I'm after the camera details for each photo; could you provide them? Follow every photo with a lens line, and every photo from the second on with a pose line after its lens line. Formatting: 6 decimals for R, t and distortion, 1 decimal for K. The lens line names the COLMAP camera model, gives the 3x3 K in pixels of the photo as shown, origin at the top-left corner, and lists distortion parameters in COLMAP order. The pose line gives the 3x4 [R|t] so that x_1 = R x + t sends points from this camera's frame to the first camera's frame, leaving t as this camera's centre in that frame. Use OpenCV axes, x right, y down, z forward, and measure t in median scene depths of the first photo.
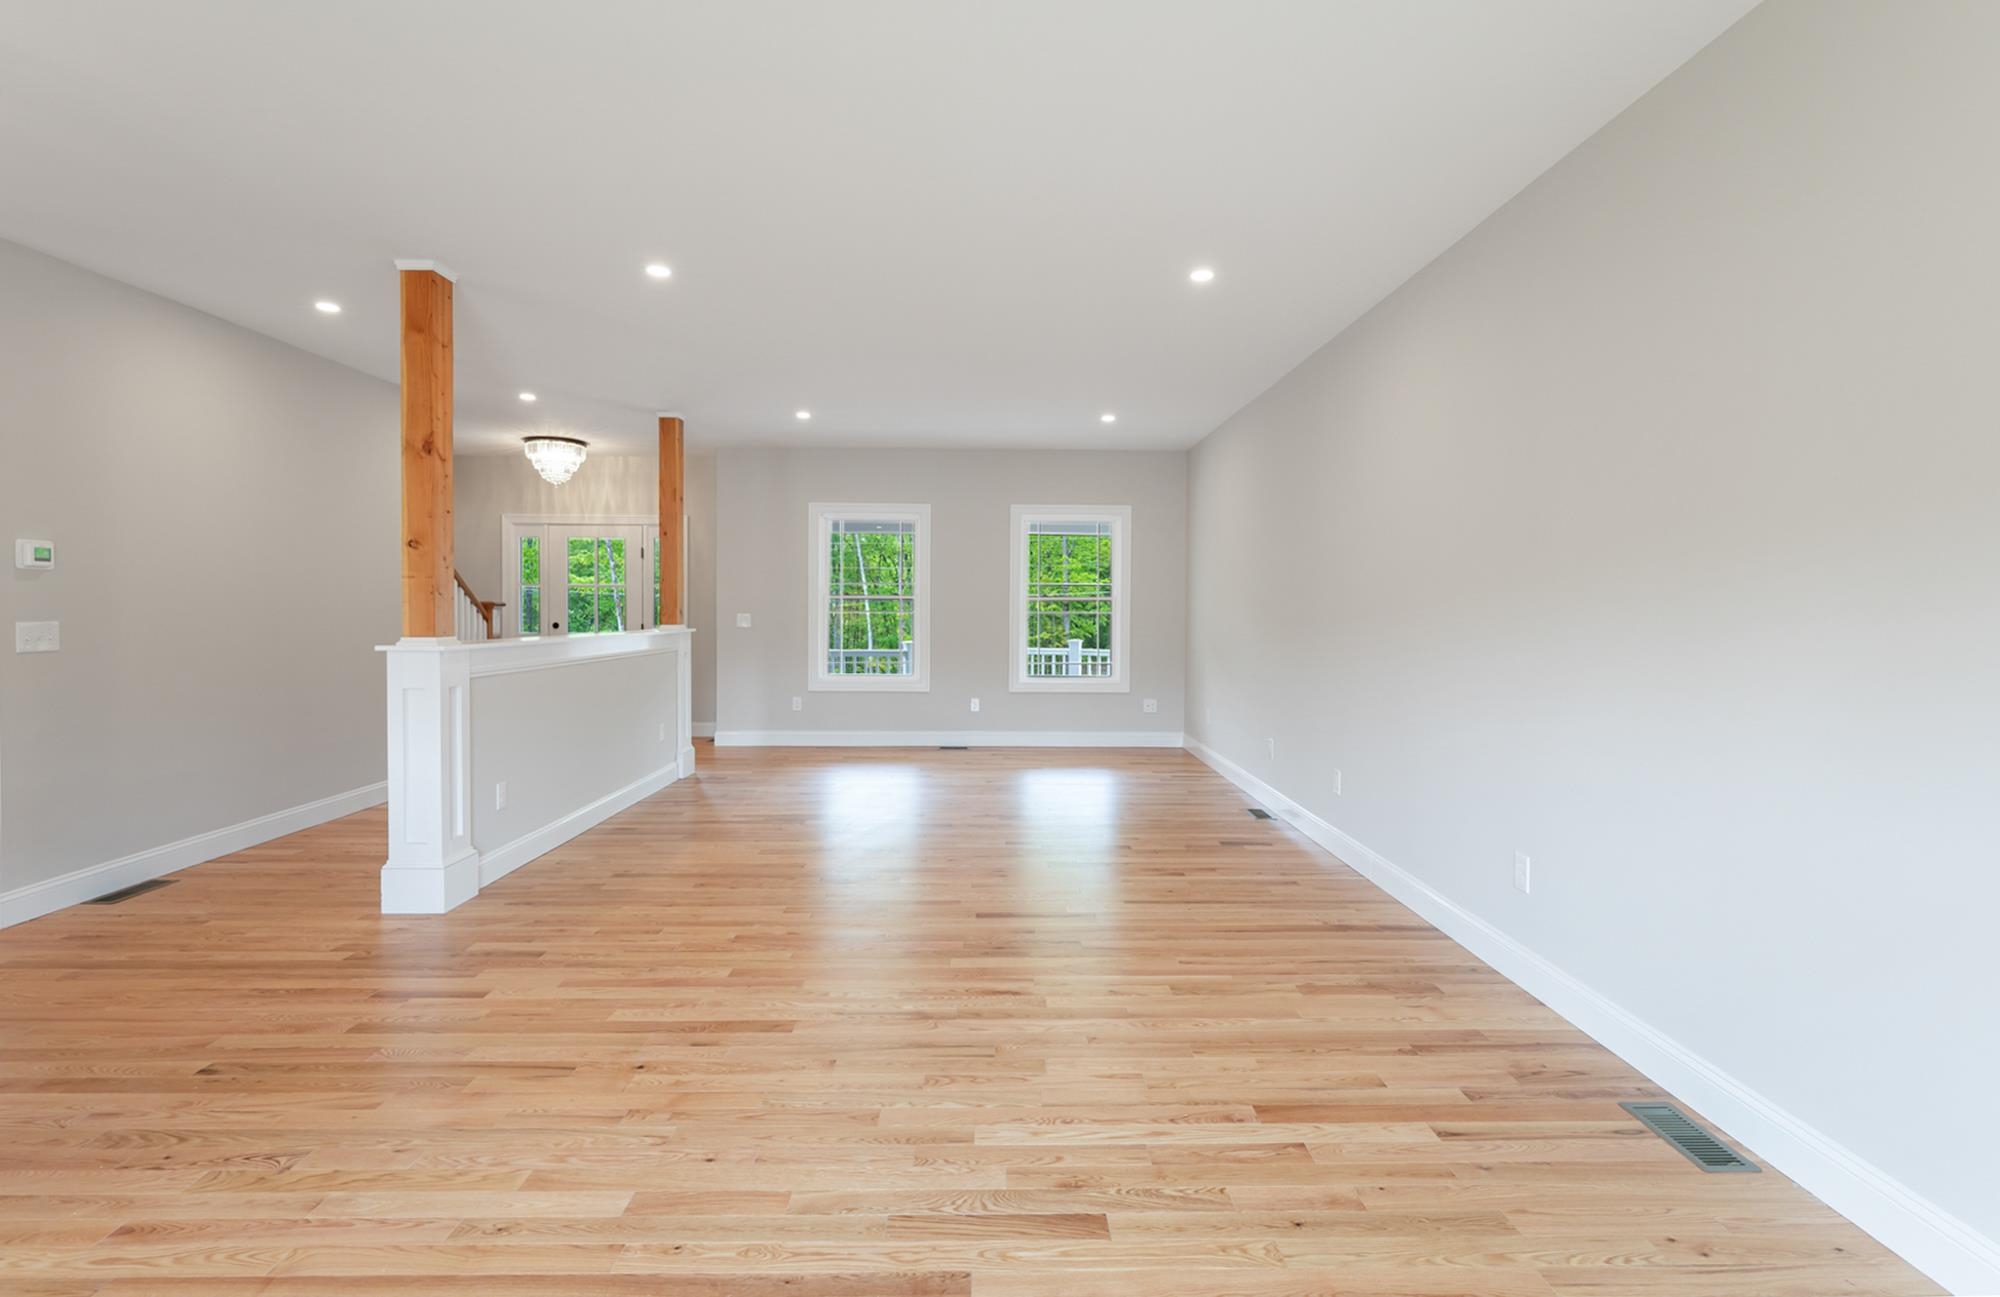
lens RADIAL K [[910.5, 0, 1001.9], [0, 910.5, 627.3], [0, 0, 1]] dist [0.000748, -0.000412]
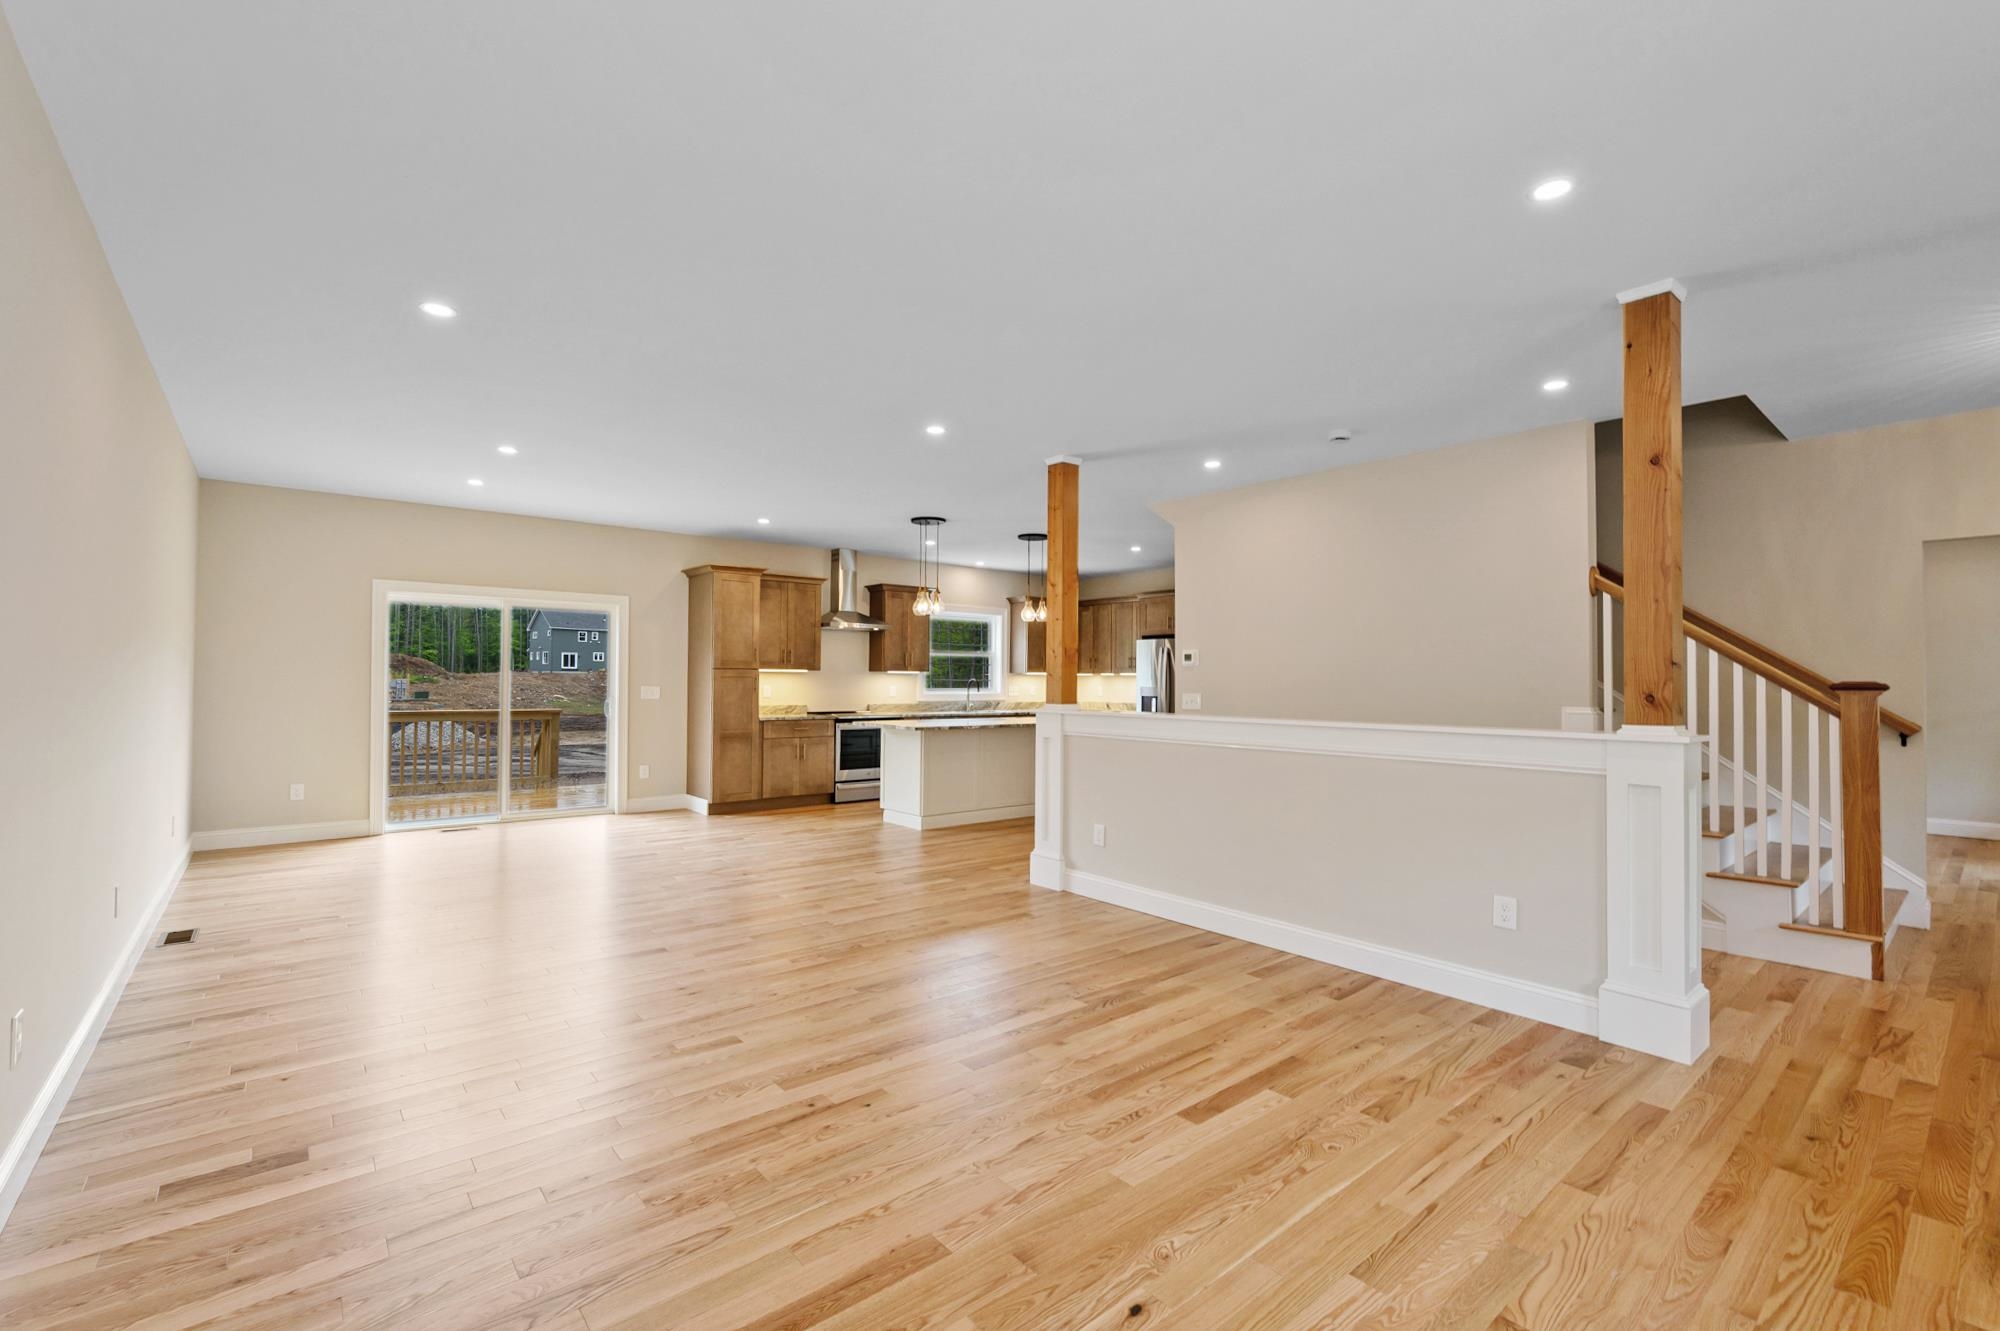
lens RADIAL K [[825.8, 0, 1002.9], [0, 825.8, 666.7], [0, 0, 1]] dist [0.000797, -0.000020]
pose [[-0.768351, -0.021104, -0.639680, 0.296886], [-0.025312, 0.999676, -0.002578, -0.039860], [0.639528, 0.014210, -0.768637, 1.939849]]
